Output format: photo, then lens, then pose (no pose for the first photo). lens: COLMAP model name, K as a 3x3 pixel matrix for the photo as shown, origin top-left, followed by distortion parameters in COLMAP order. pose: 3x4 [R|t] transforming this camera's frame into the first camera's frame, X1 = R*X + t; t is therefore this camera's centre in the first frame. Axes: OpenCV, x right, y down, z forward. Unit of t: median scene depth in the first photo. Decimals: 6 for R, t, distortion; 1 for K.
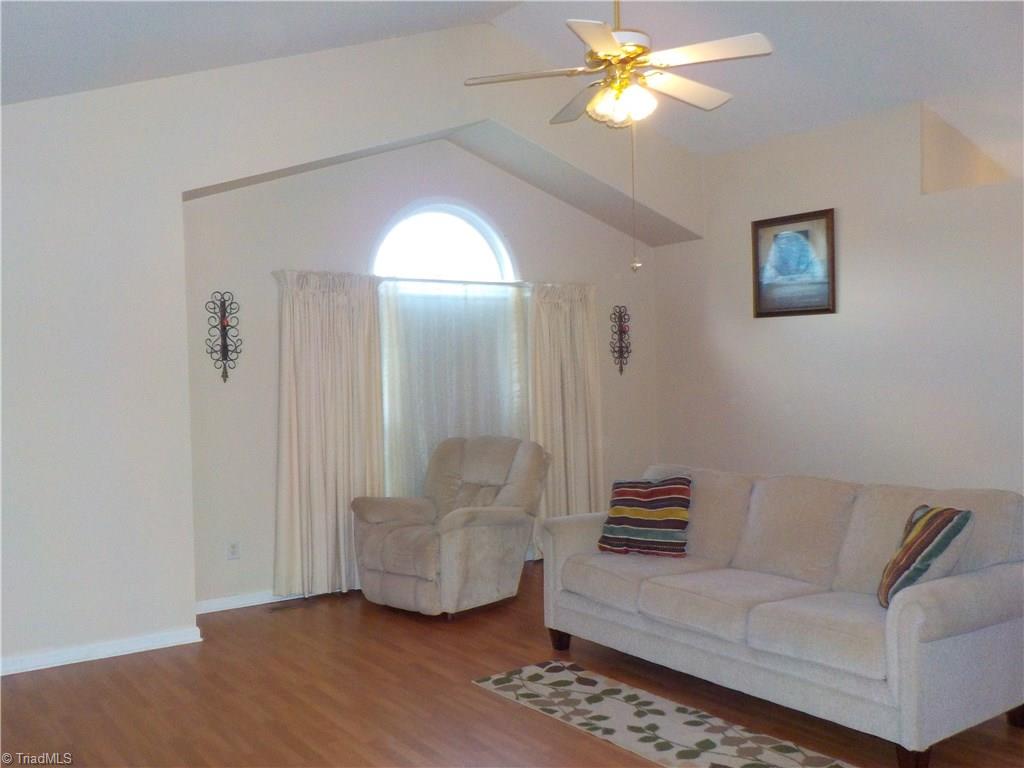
lens RADIAL K [[926.0, 0, 514.1], [0, 926.0, 386.6], [0, 0, 1]] dist [-0.015938, 0.004947]
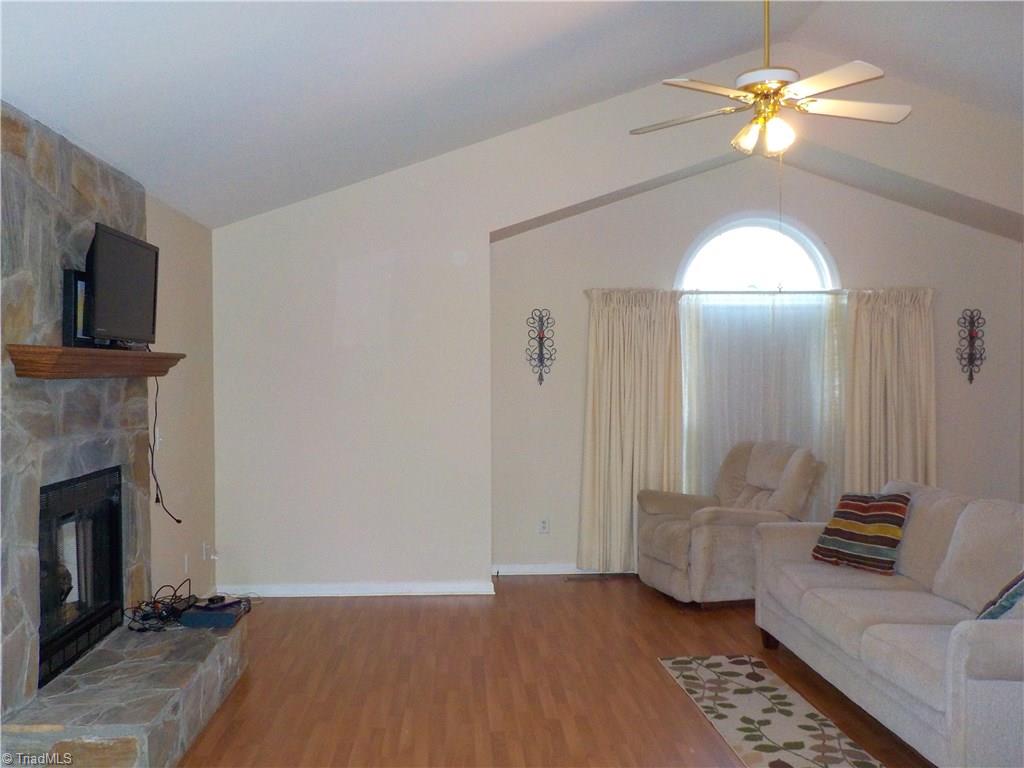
lens RADIAL K [[926.0, 0, 504.8], [0, 926.0, 382.4], [0, 0, 1]] dist [-0.015938, 0.004947]
pose [[0.849318, 0.021403, -0.527447, 0.304496], [-0.020224, 0.999763, 0.008003, -0.017837], [0.527494, 0.003870, 0.849550, -0.044923]]
